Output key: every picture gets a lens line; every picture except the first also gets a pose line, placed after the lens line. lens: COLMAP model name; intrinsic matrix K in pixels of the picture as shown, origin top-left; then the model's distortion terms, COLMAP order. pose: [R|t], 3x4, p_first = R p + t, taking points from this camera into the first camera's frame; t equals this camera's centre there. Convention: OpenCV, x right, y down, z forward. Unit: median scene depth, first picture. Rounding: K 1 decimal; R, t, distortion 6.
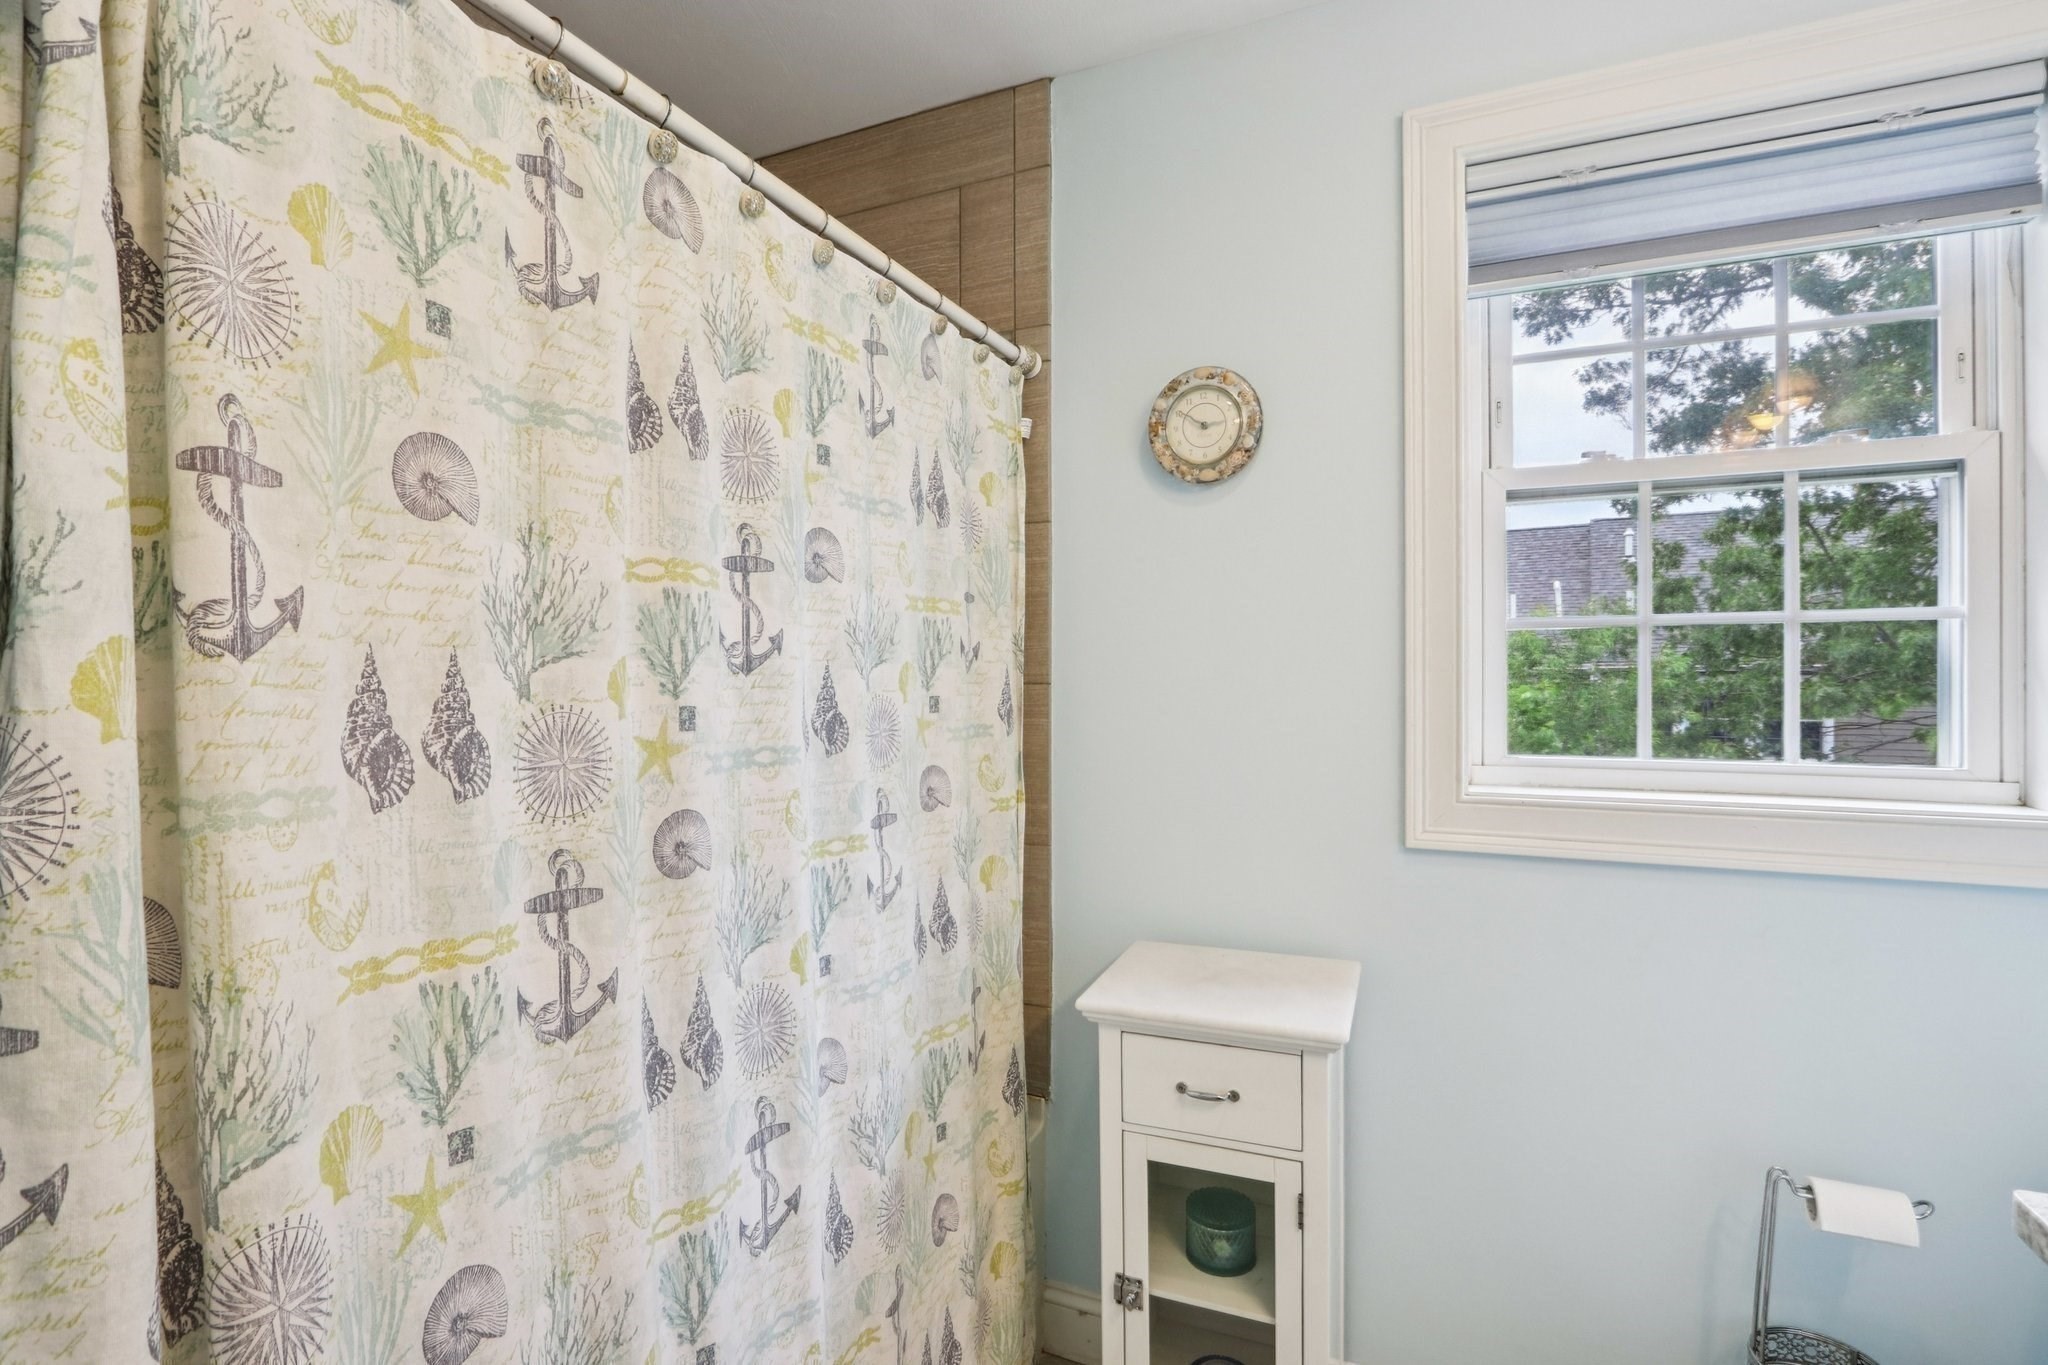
lens RADIAL K [[960.4, 0, 1010.3], [0, 960.4, 679.9], [0, 0, 1]] dist [-0.019238, 0.002785]
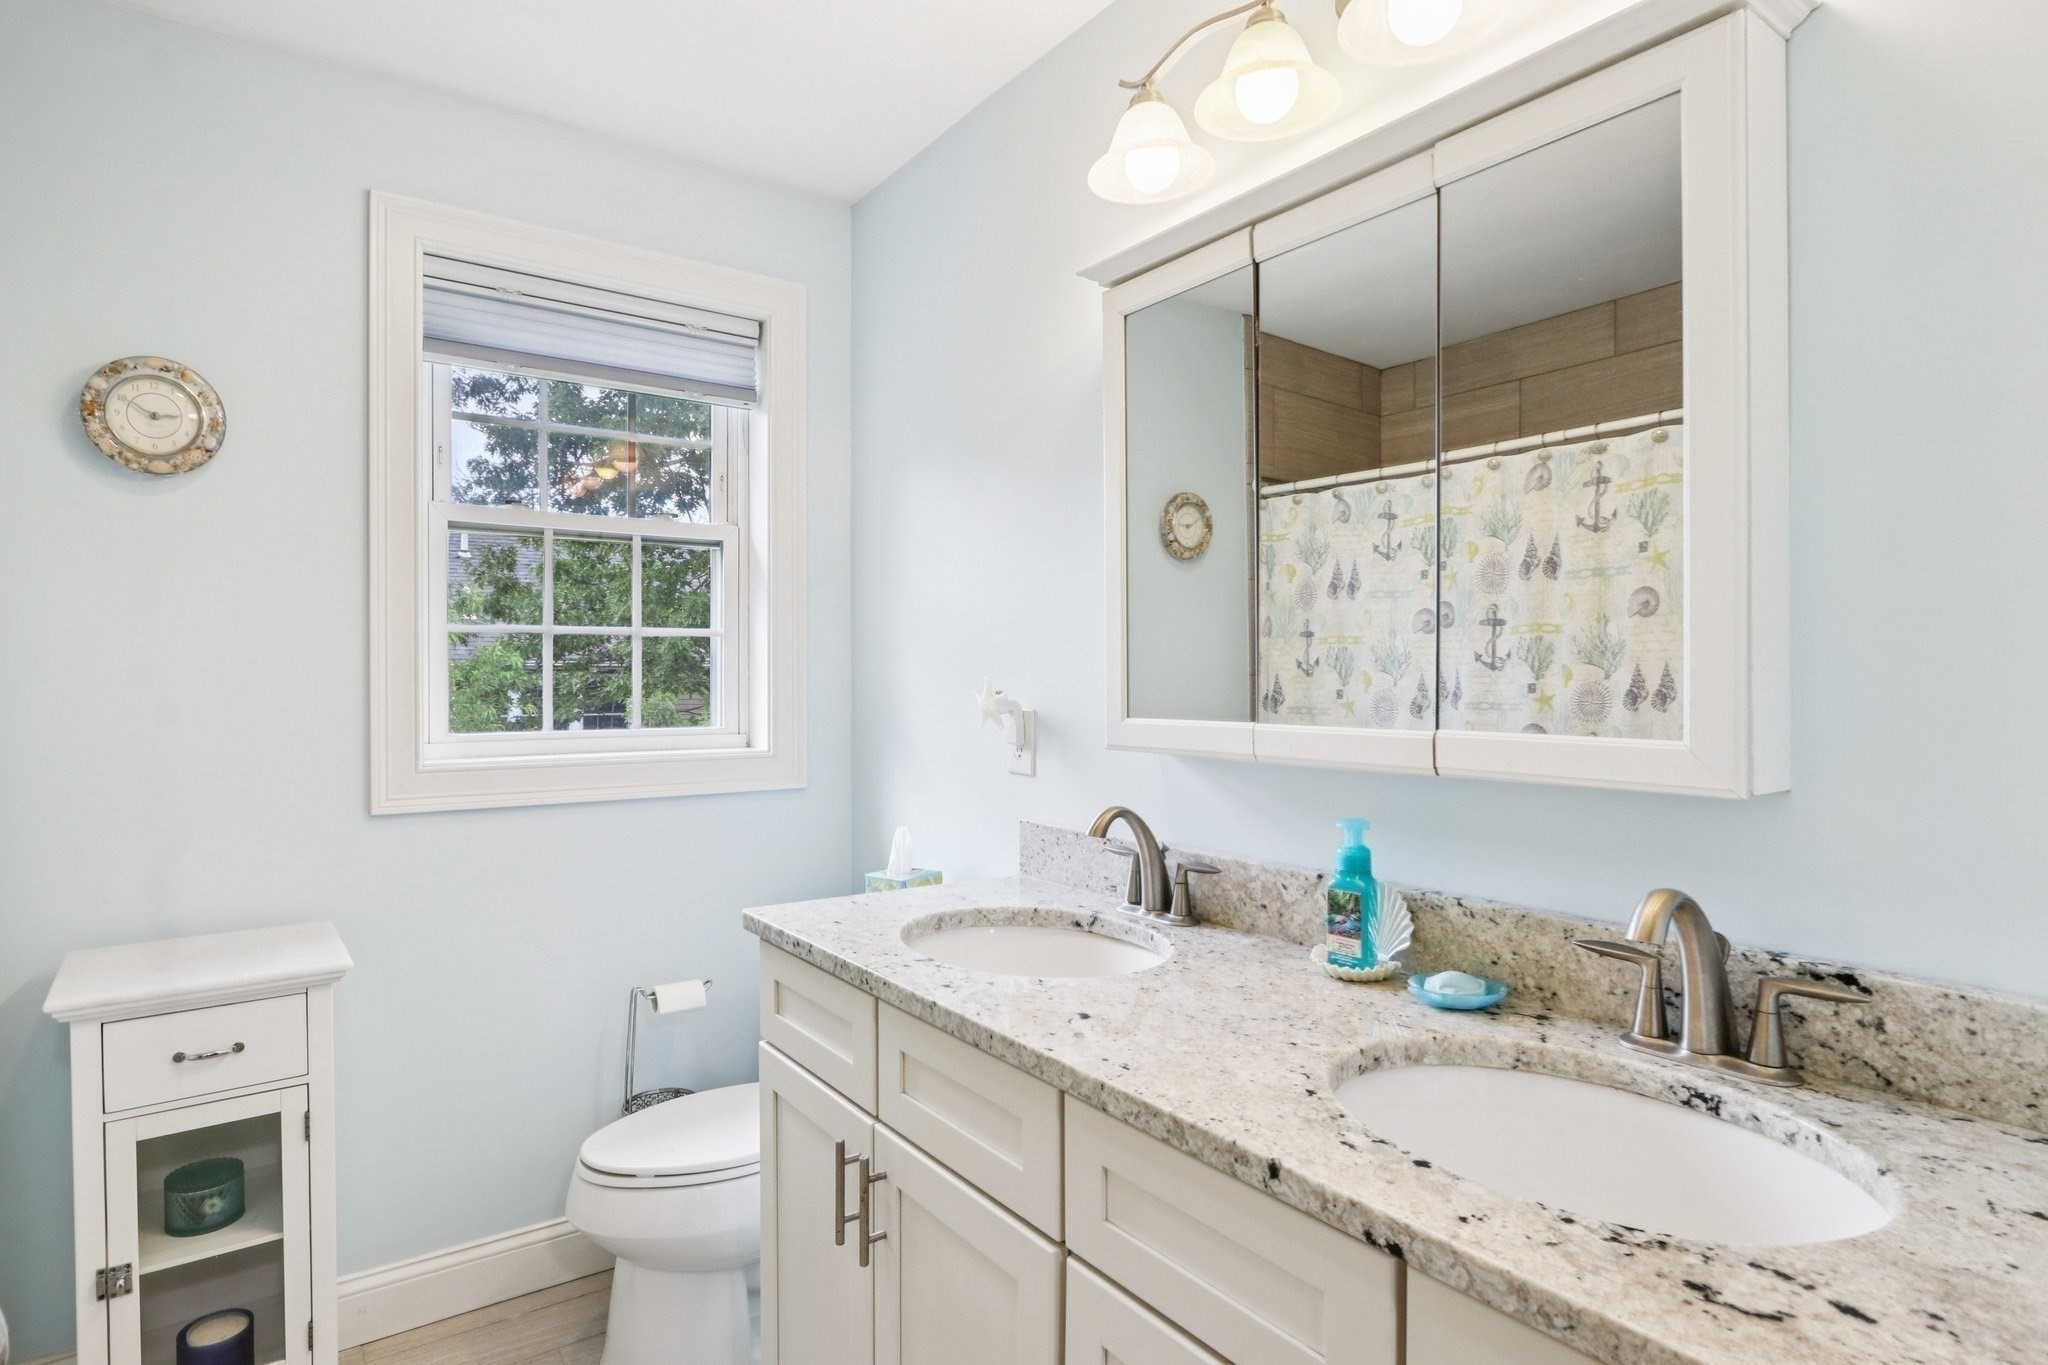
lens RADIAL K [[1090.7, 0, 1016.4], [0, 1090.7, 676.2], [0, 0, 1]] dist [0.000050, 0.004231]
pose [[0.487605, 0.000244, 0.873065, -0.394376], [0.003695, 0.999990, -0.002343, 0.010846], [-0.873057, 0.004368, 0.487599, -0.369763]]
